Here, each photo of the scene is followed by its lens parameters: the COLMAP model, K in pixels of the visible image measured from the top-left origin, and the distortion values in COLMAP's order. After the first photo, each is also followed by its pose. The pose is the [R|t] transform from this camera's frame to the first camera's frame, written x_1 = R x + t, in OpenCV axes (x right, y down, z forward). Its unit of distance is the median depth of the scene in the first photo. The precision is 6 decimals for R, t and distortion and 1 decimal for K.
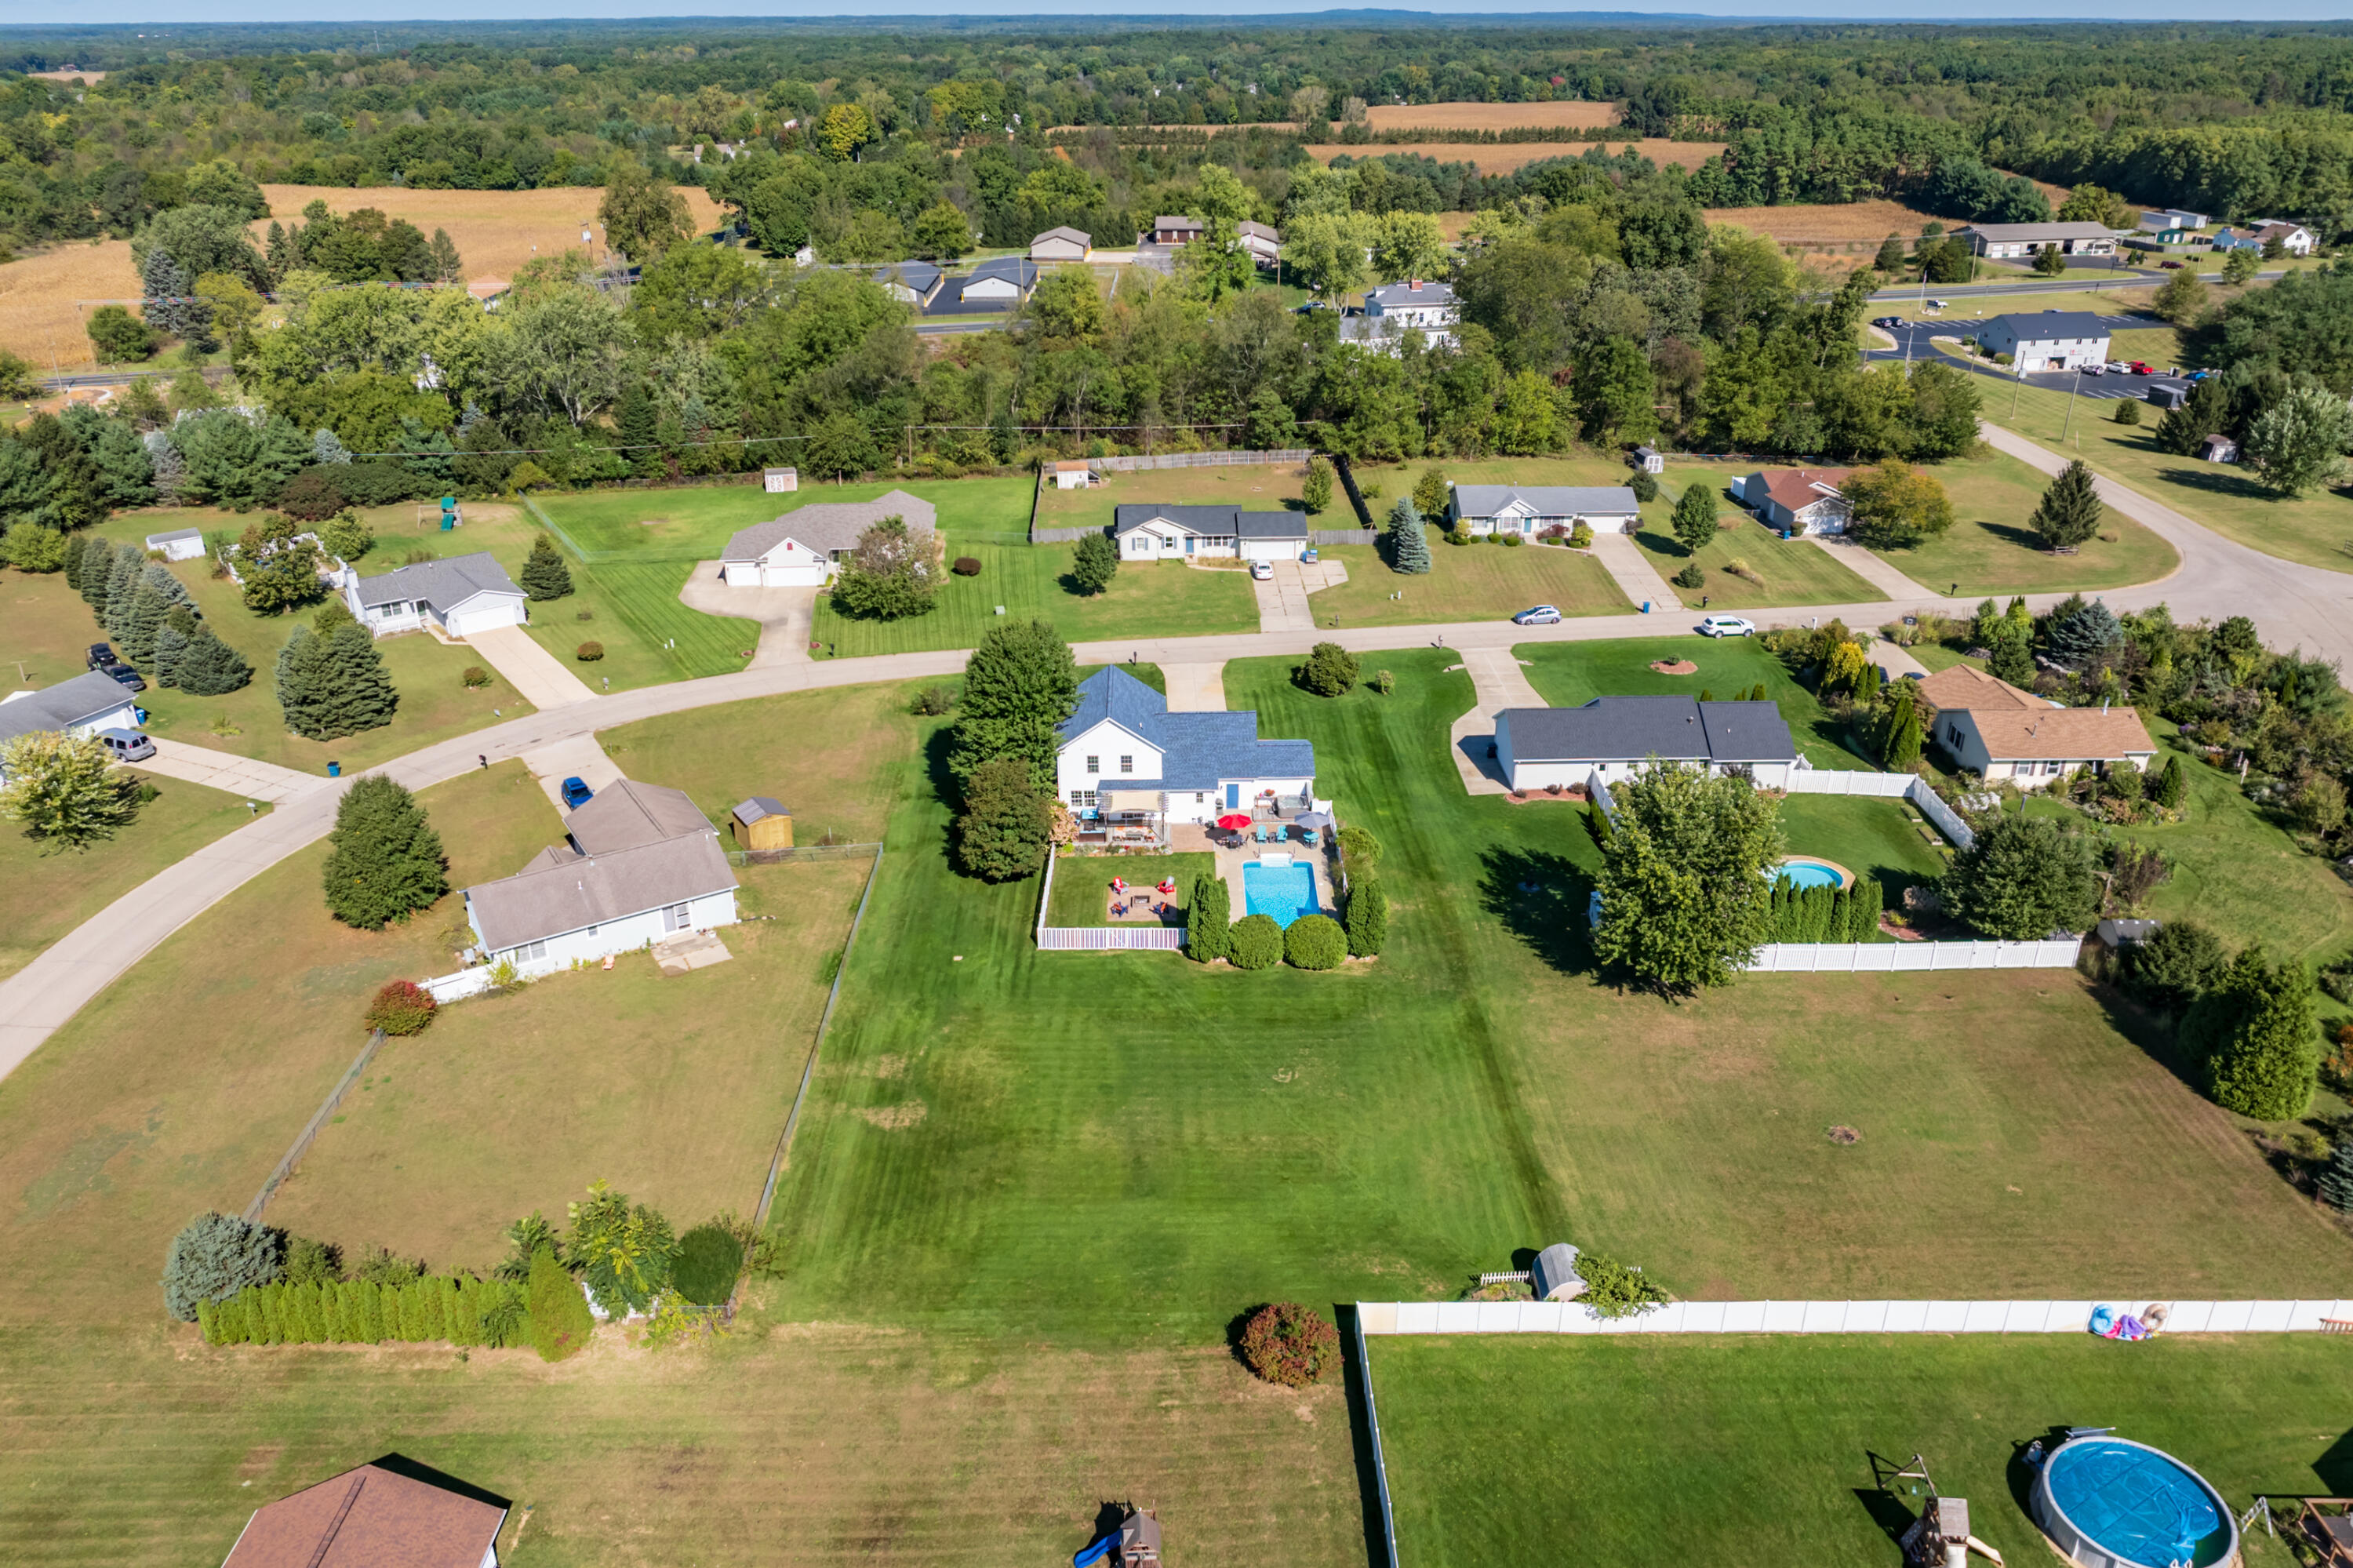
lens RADIAL K [[1676.5, 0, 1176.5], [0, 1676.5, 784.0], [0, 0, 1]] dist [-0.028897, 0.013480]
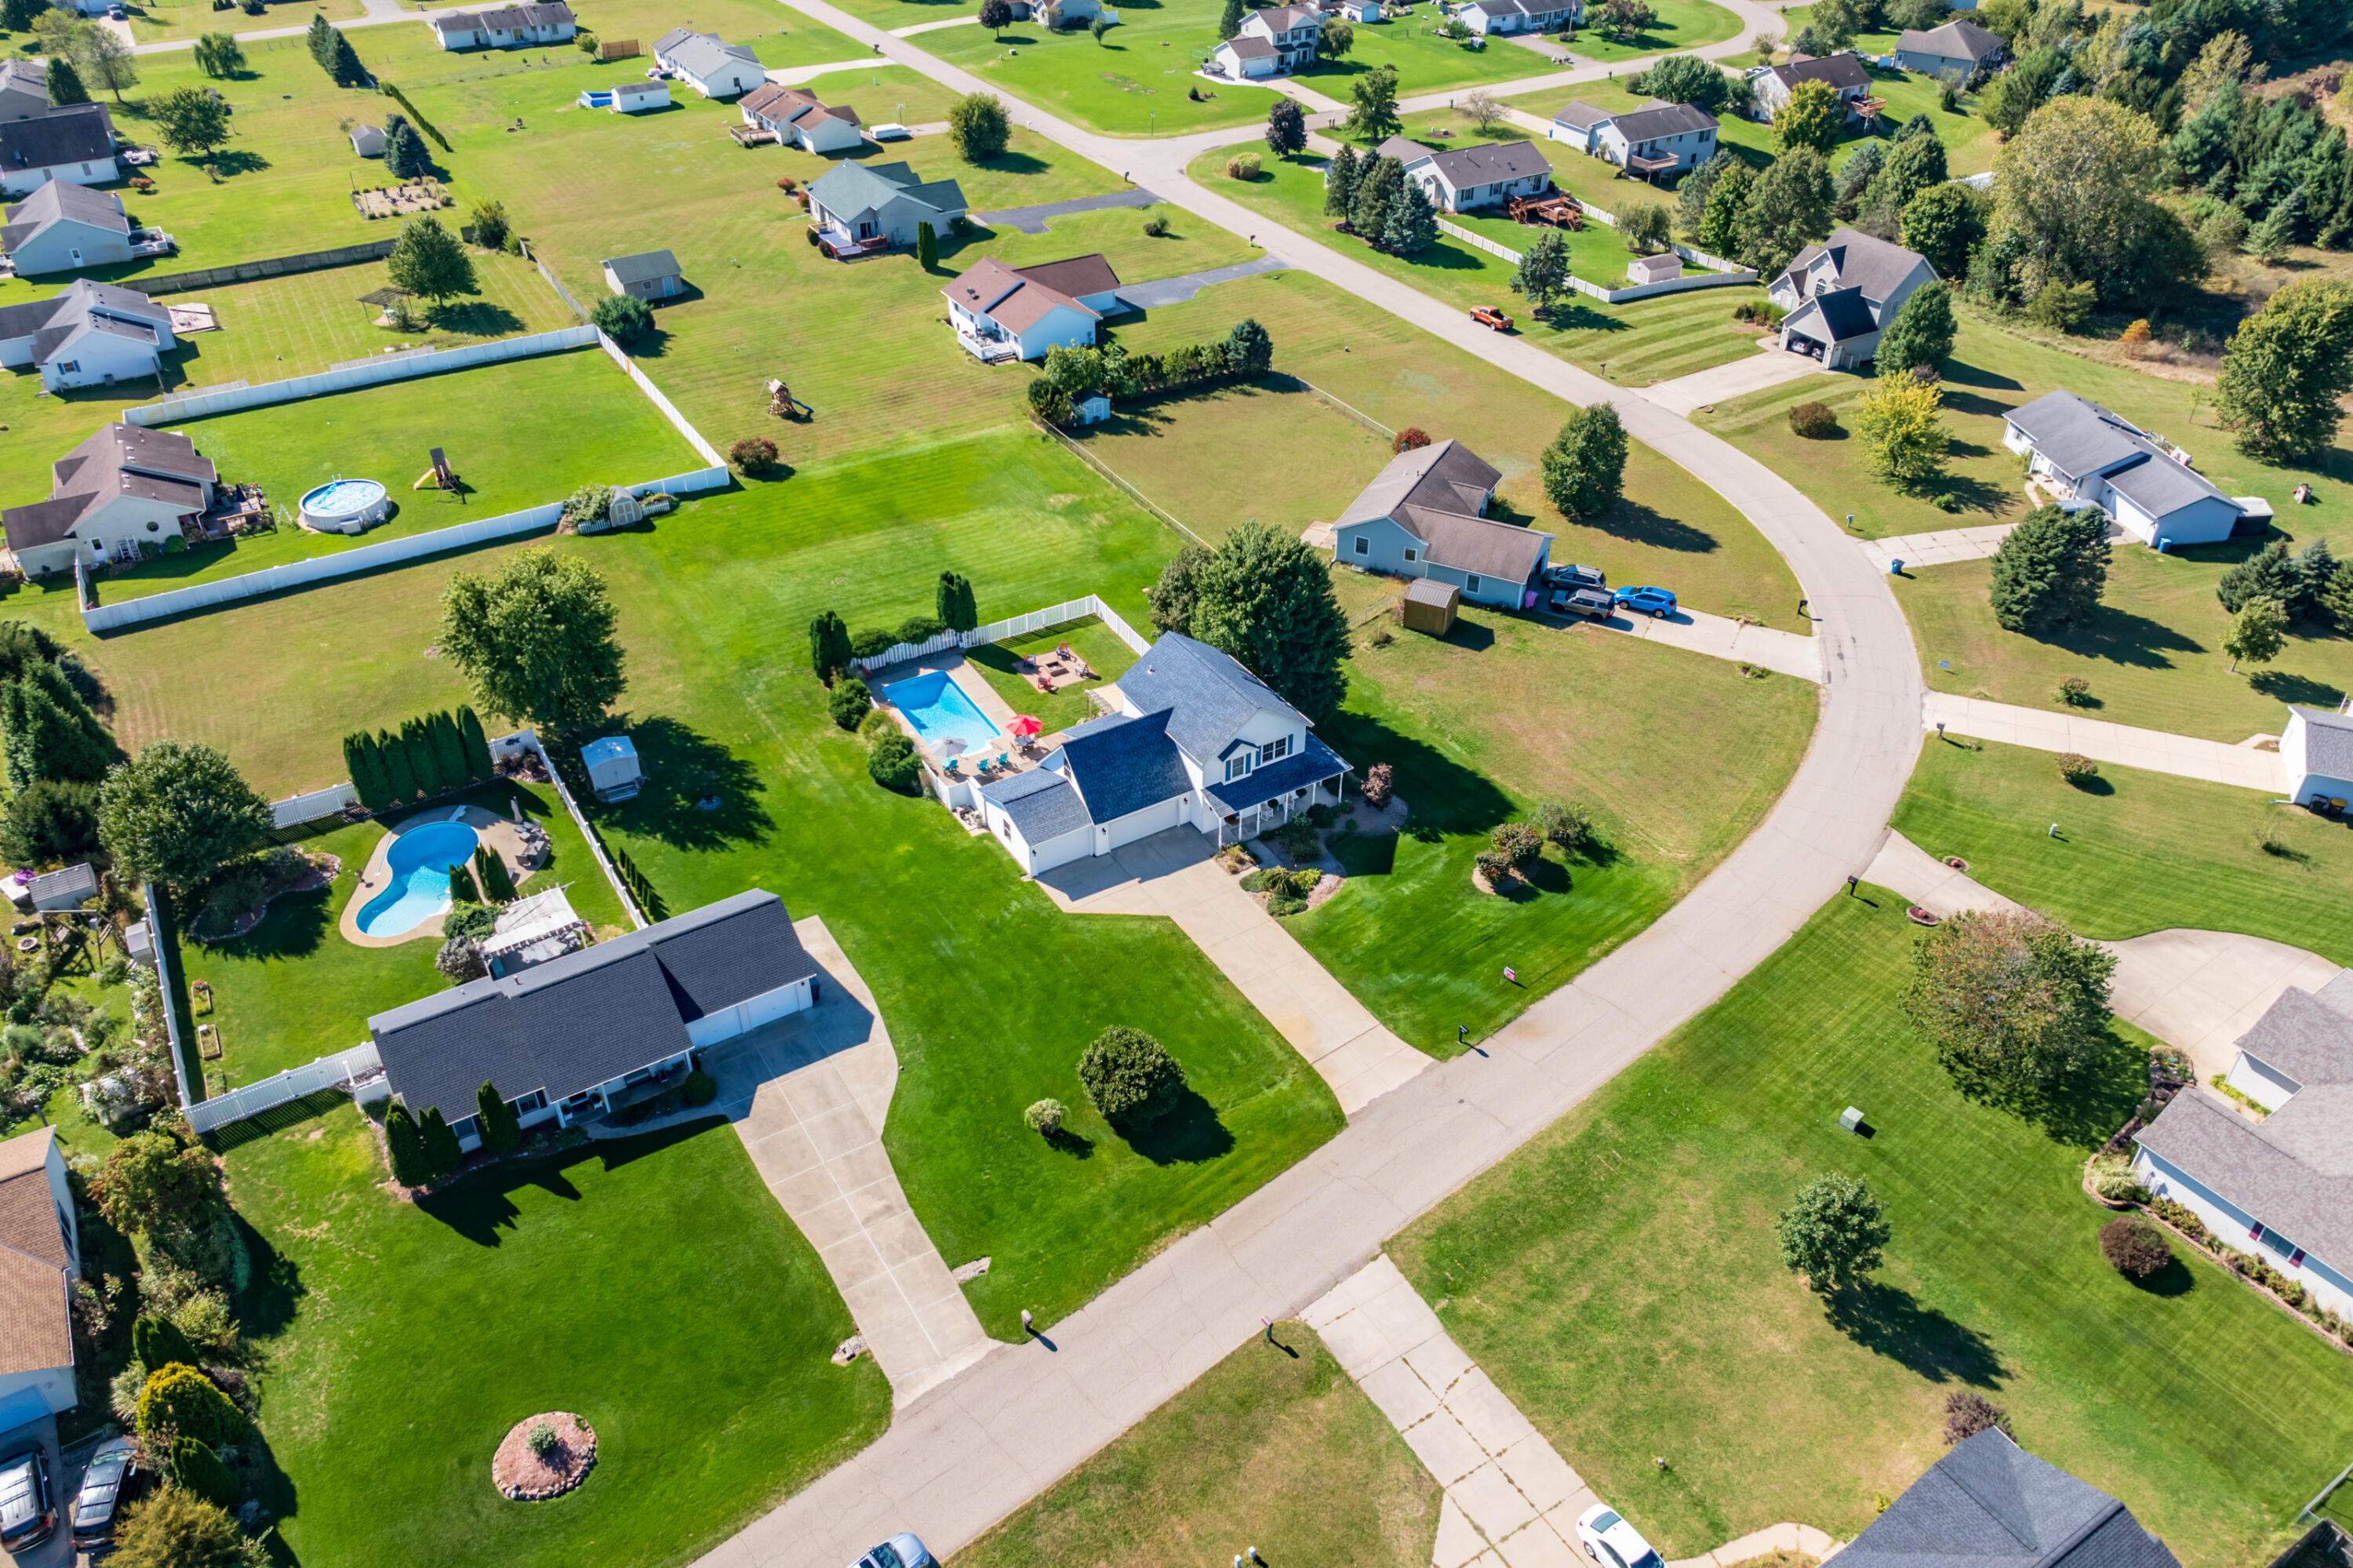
lens RADIAL K [[1707.6, 0, 1165.6], [0, 1707.6, 785.8], [0, 0, 1]] dist [-0.023763, 0.003781]
pose [[-0.862147, 0.299934, -0.408341, 0.286263], [-0.212095, 0.518282, 0.828492, -0.599934], [0.460129, 0.800889, -0.383220, 1.116791]]
